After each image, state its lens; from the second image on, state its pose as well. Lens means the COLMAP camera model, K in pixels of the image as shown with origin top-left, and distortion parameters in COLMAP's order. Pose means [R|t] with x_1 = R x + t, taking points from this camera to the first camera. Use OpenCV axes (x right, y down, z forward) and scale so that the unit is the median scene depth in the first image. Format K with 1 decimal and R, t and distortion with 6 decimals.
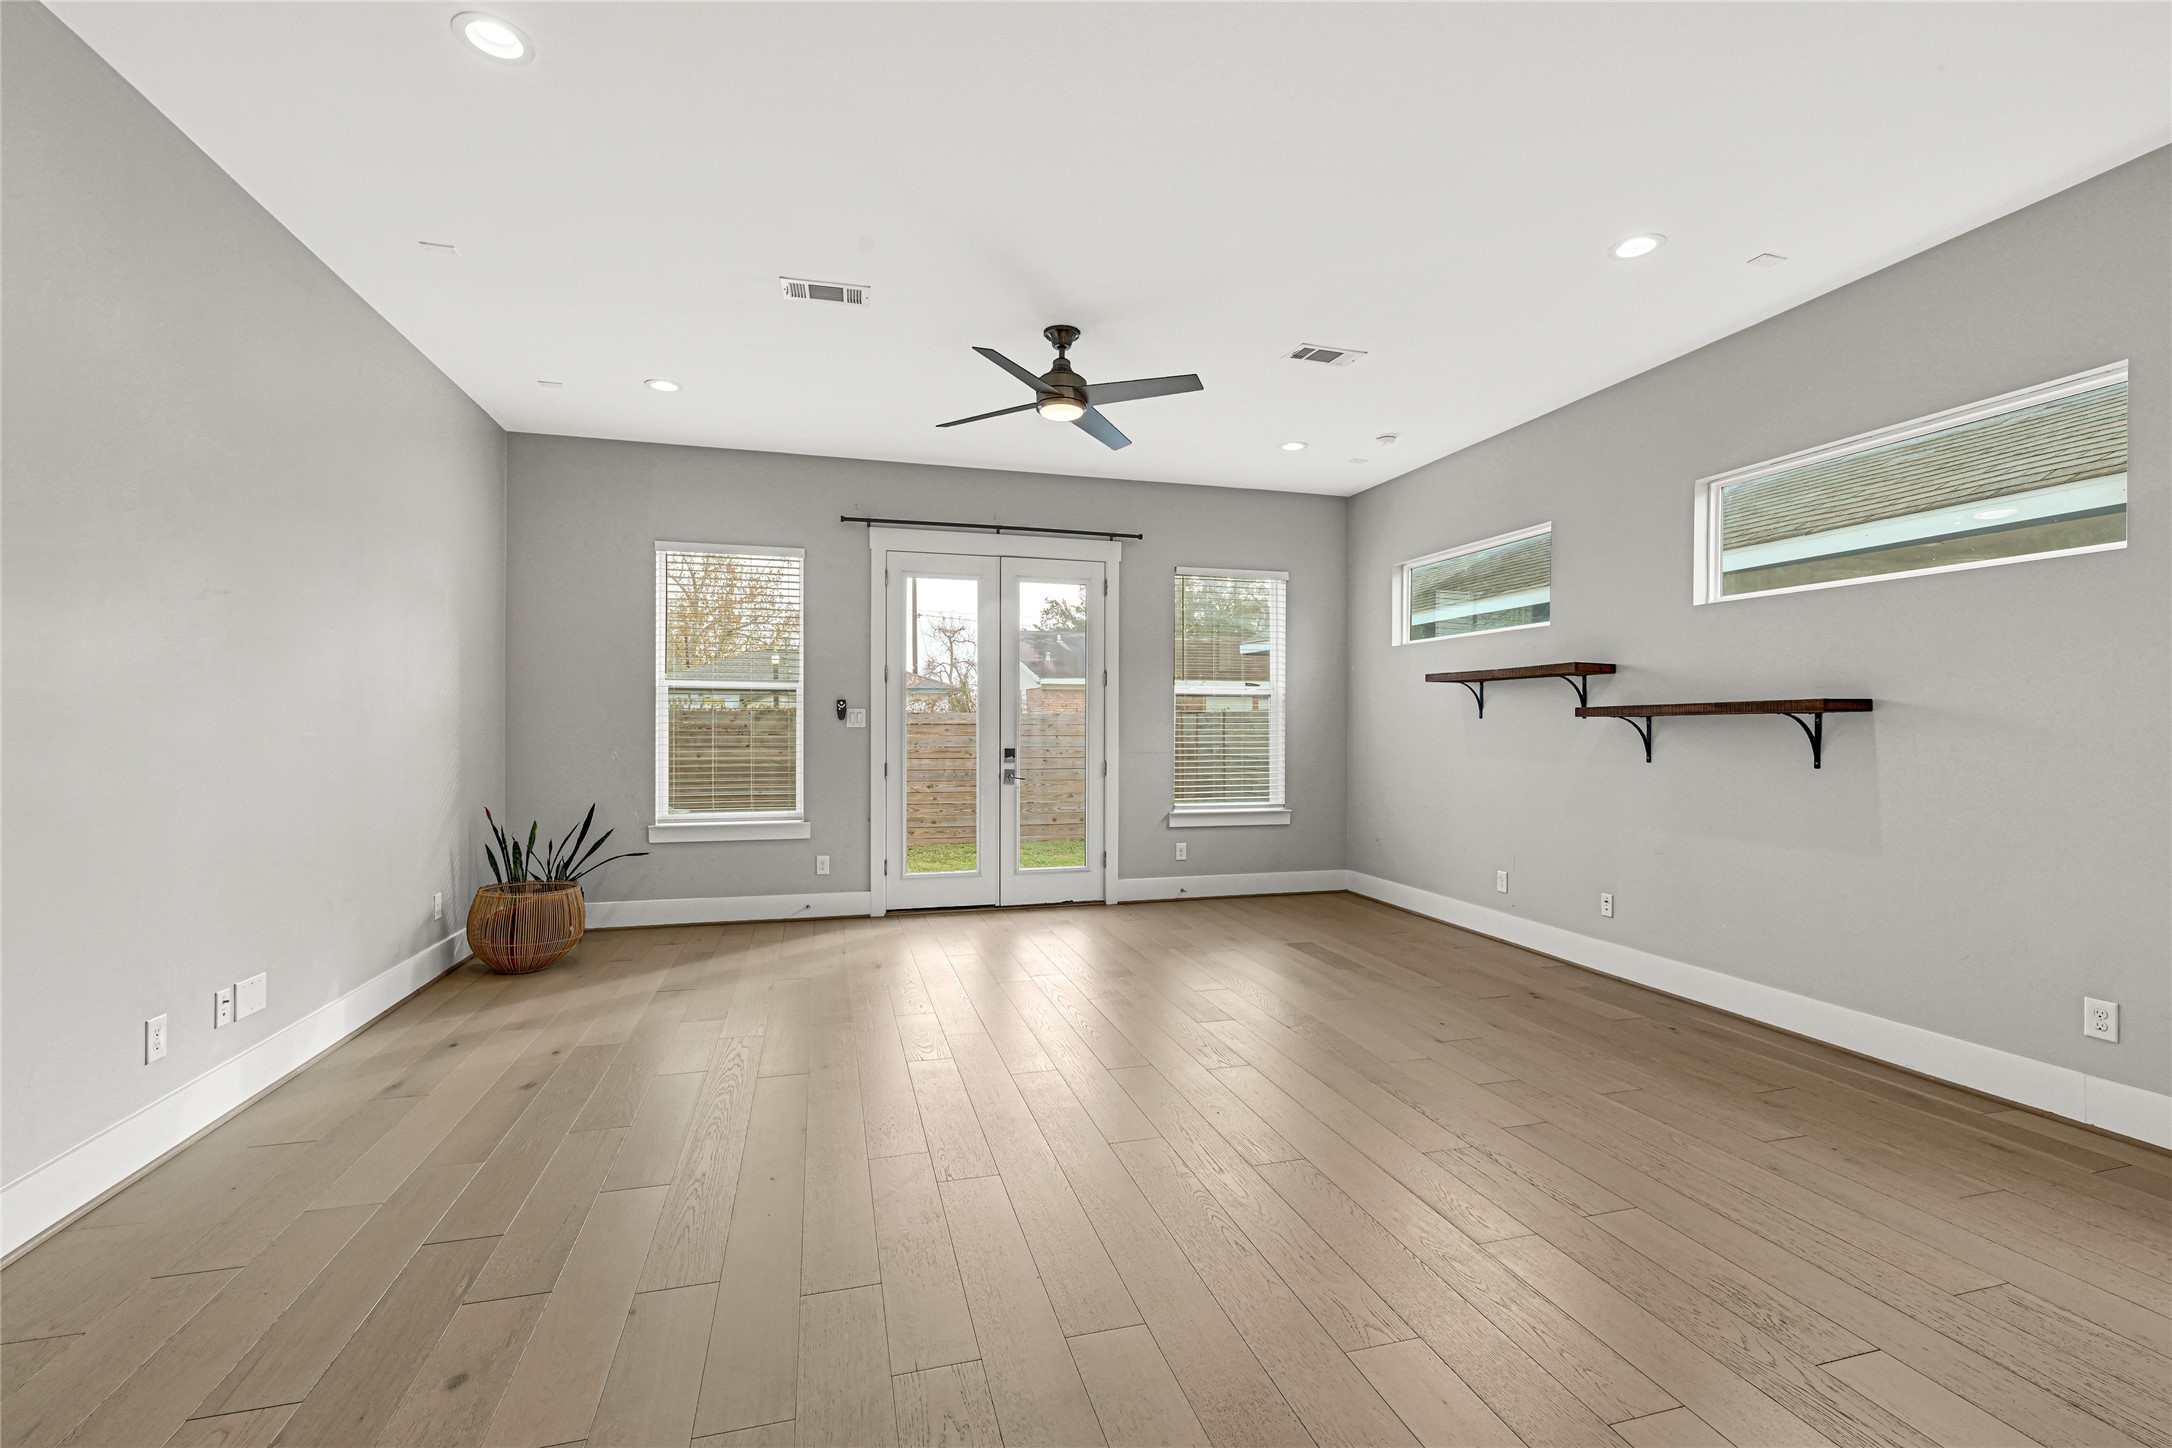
lens RADIAL K [[933.4, 0, 1088.5], [0, 933.4, 731.3], [0, 0, 1]] dist [0.002845, 0.000335]
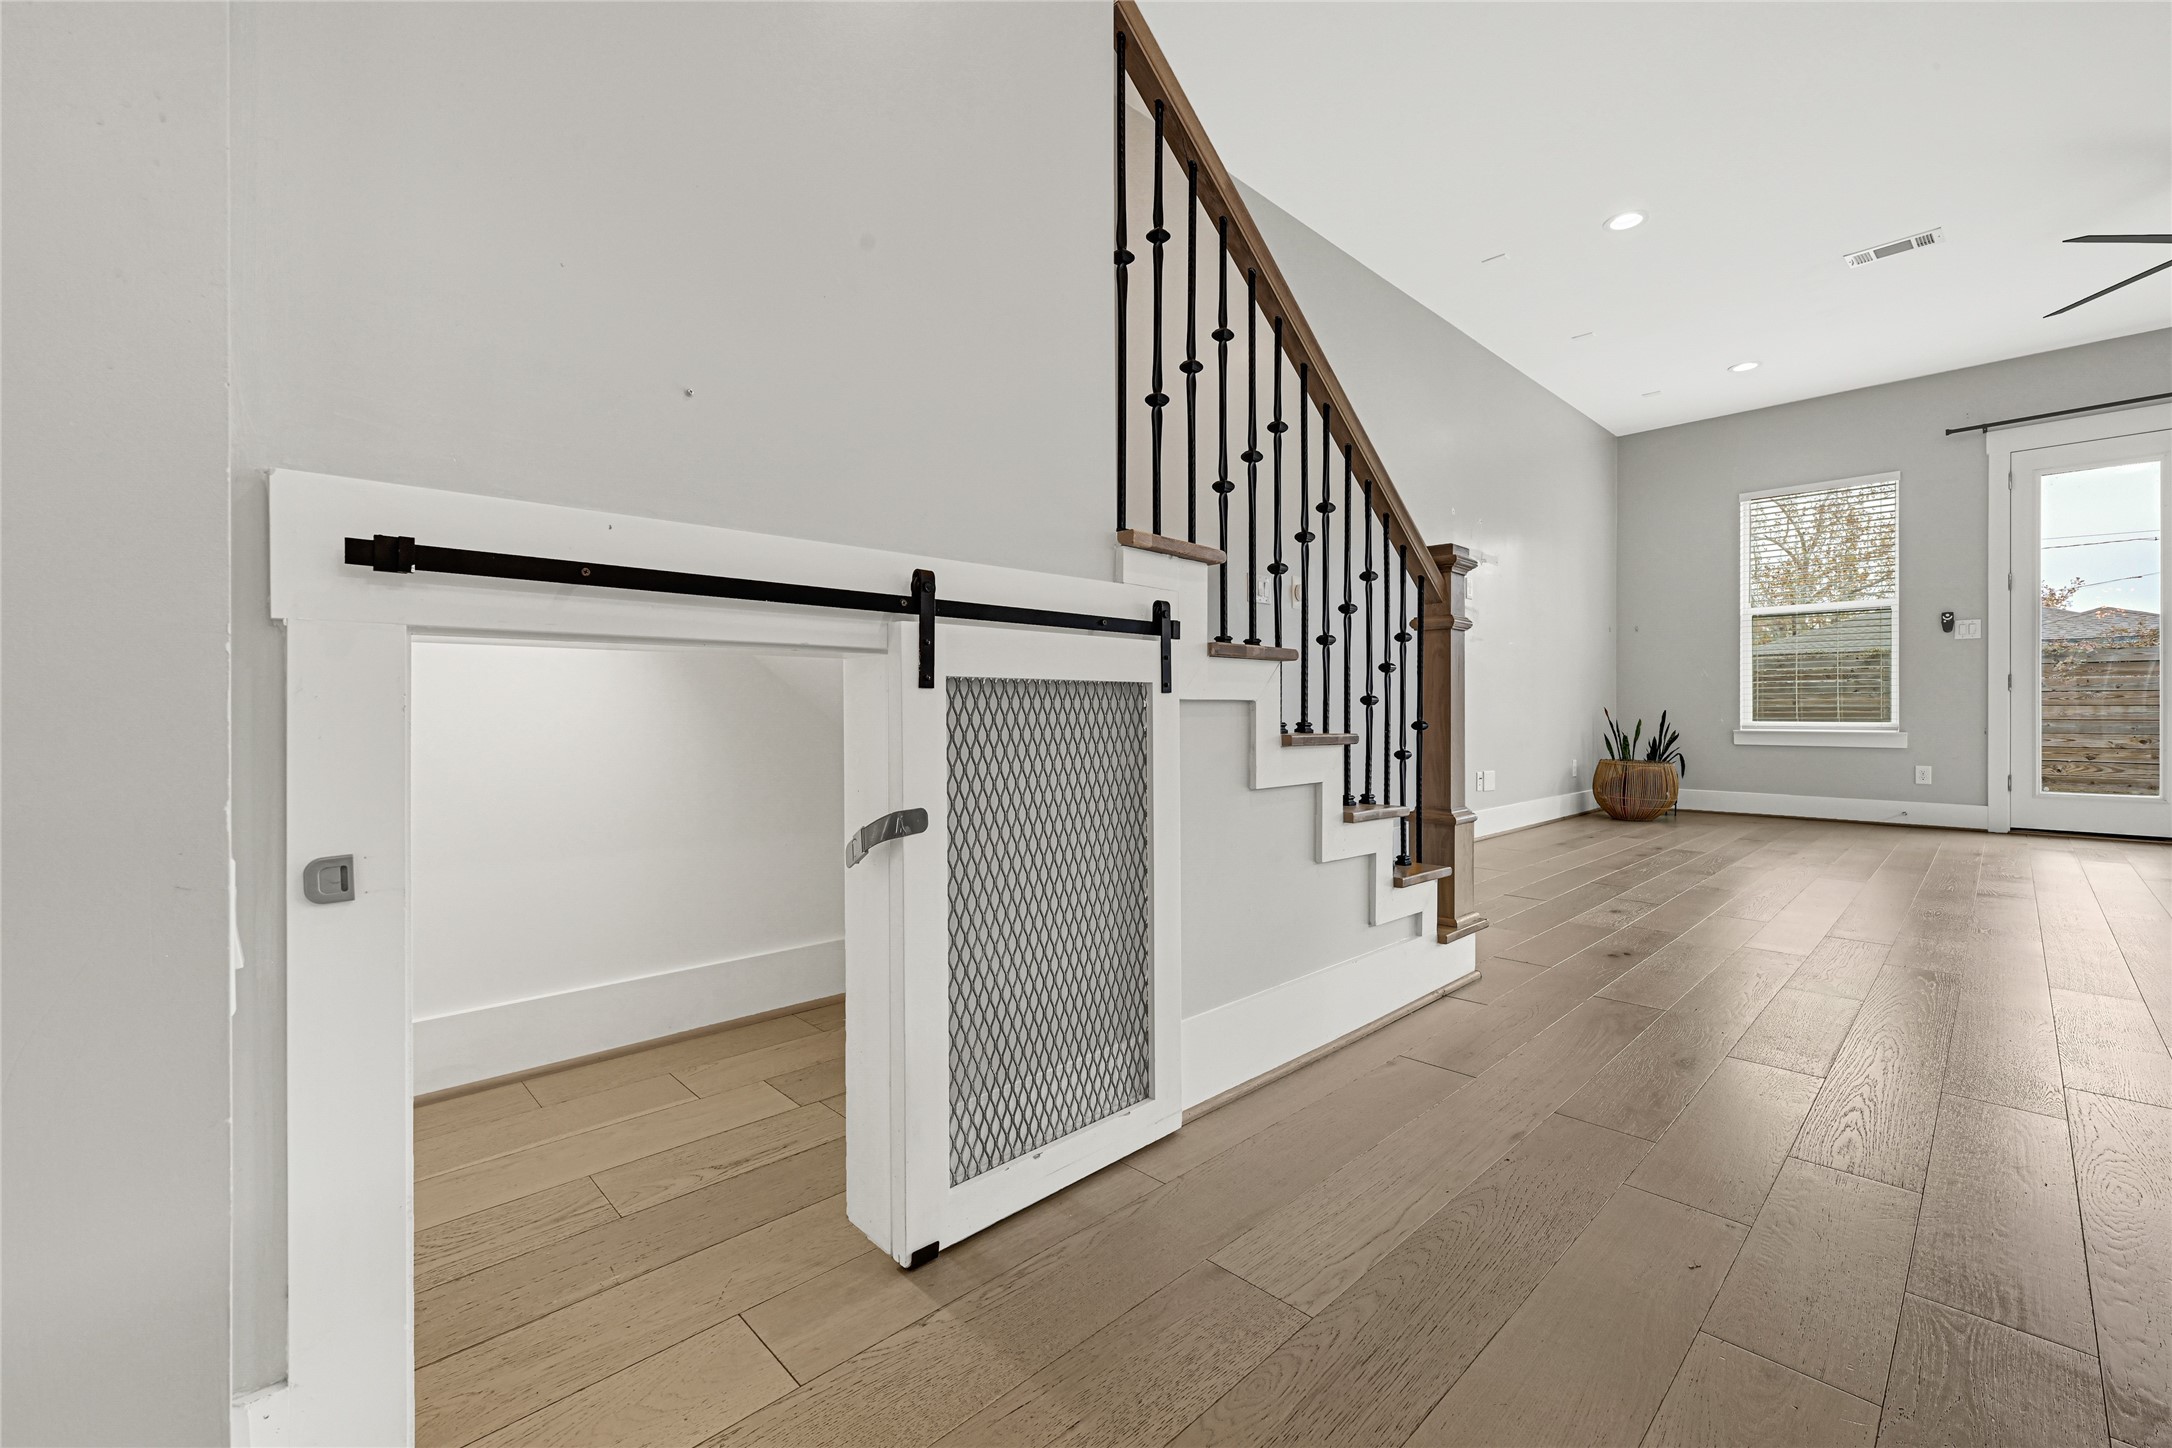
lens RADIAL K [[890.6, 0, 1083.7], [0, 890.6, 714.5], [0, 0, 1]] dist [0.000643, -0.000010]
pose [[0.470651, -0.000153, -0.882320, 0.145100], [0.000647, 1.000000, 0.000171, 0.075888], [0.882319, -0.000652, 0.470651, -0.274415]]
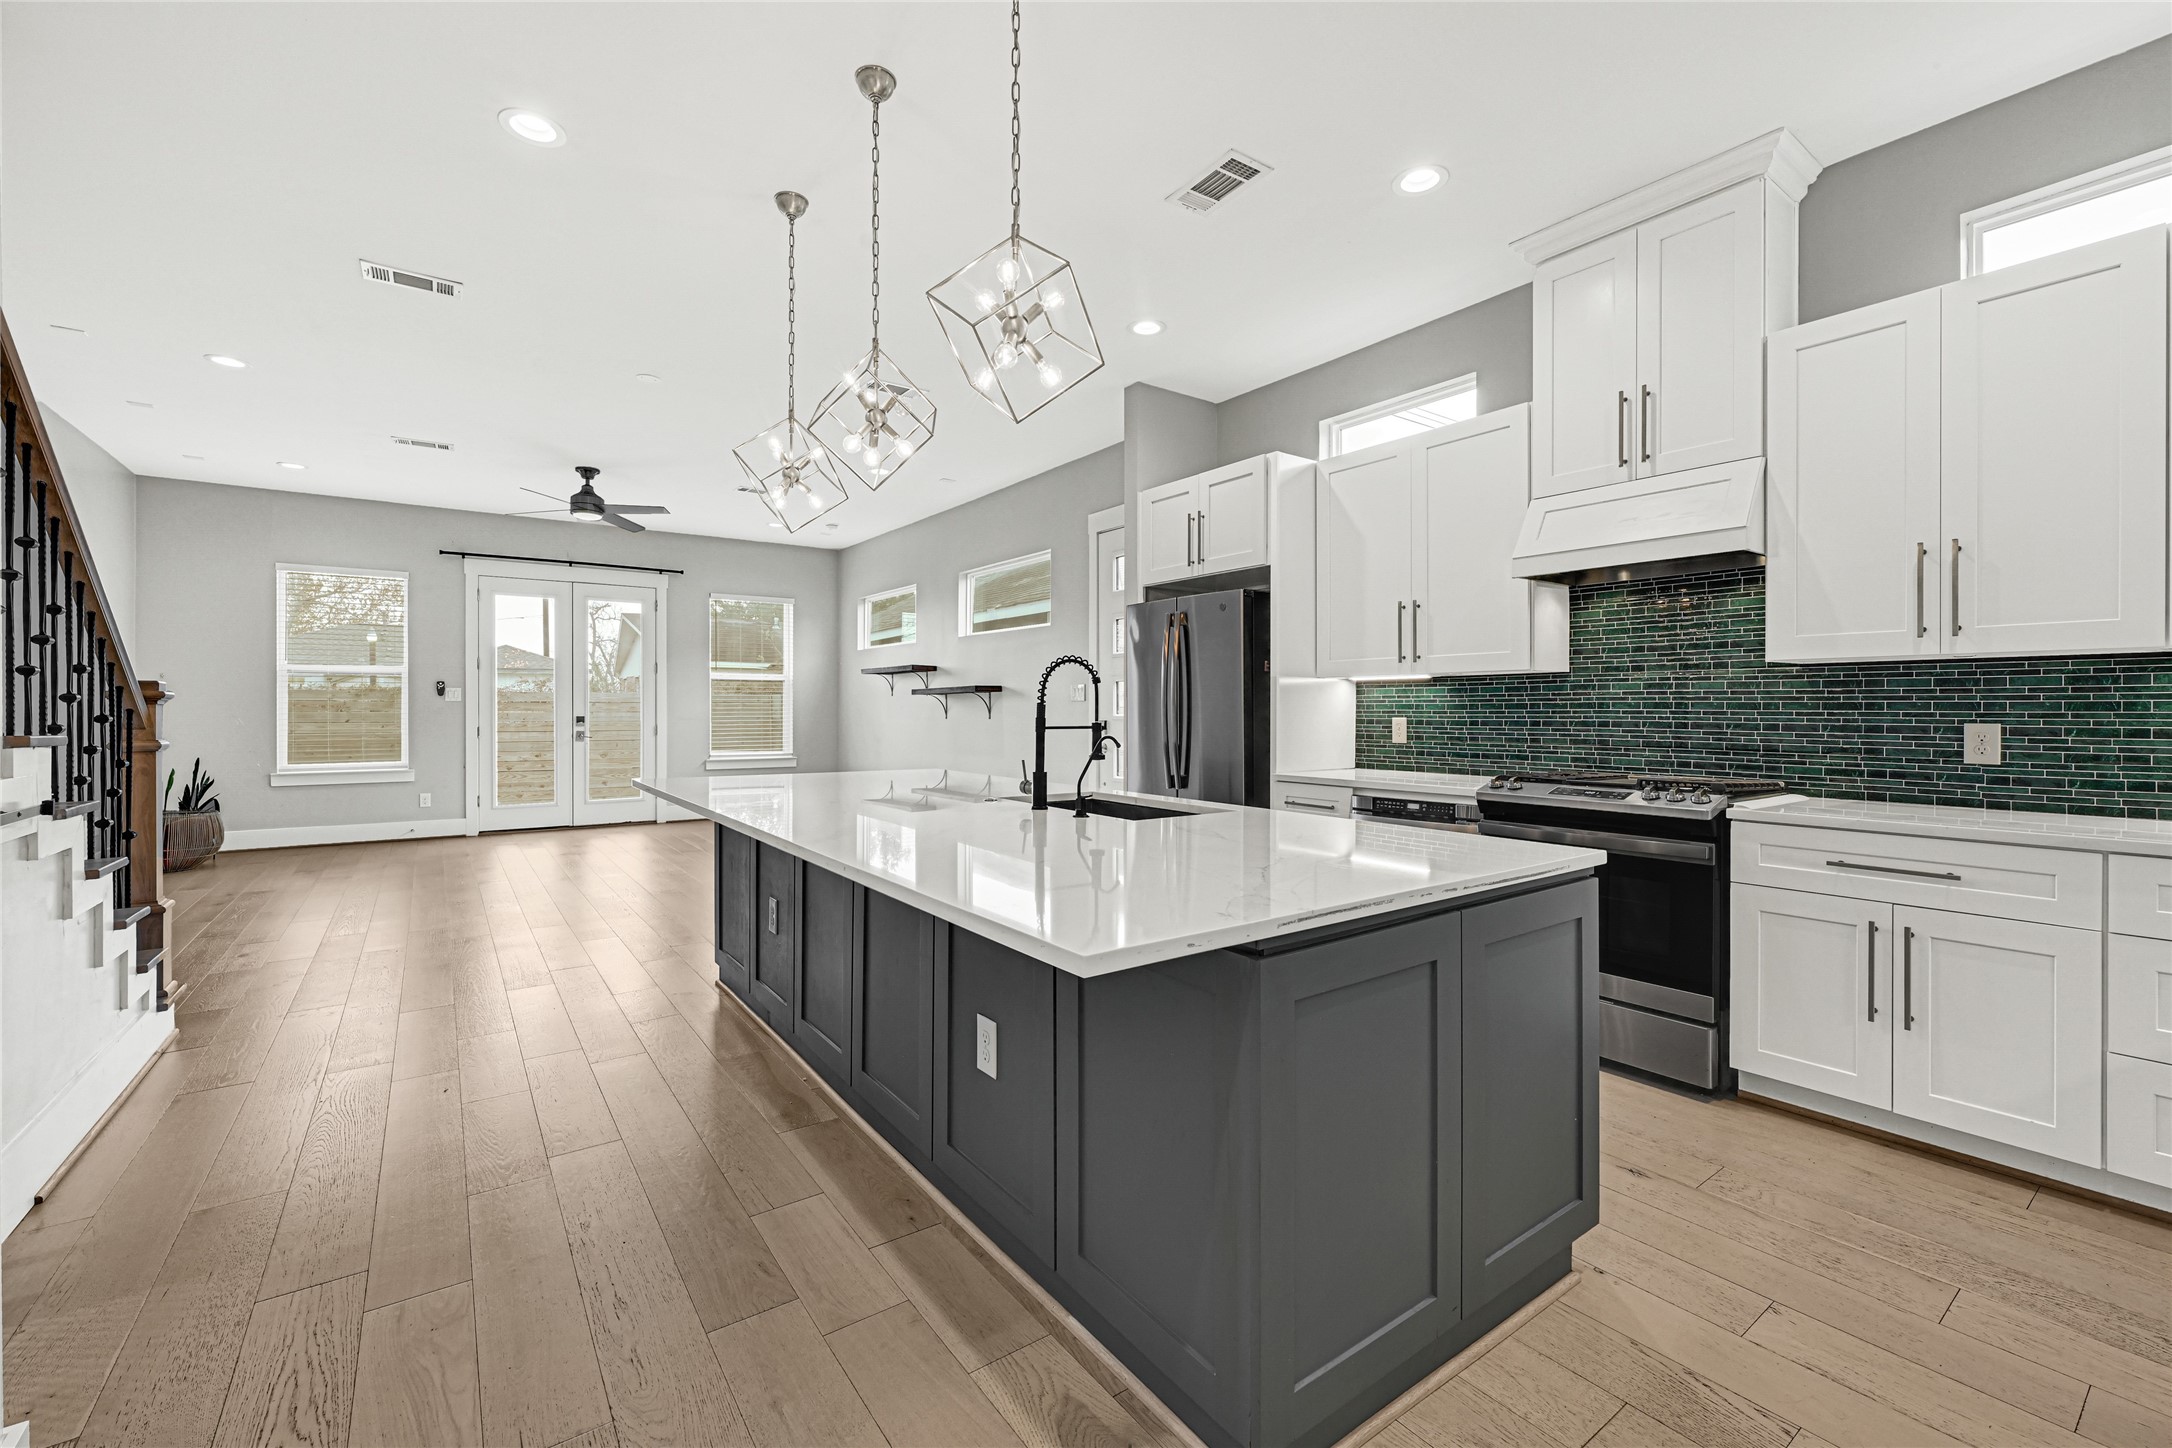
lens RADIAL K [[890.6, 0, 1083.7], [0, 890.6, 714.5], [0, 0, 1]] dist [0.000643, -0.000010]
pose [[0.938021, -0.003696, 0.346558, 0.175687], [0.003095, 0.999993, 0.002288, 0.015622], [-0.346564, -0.001073, 0.938026, -0.583174]]
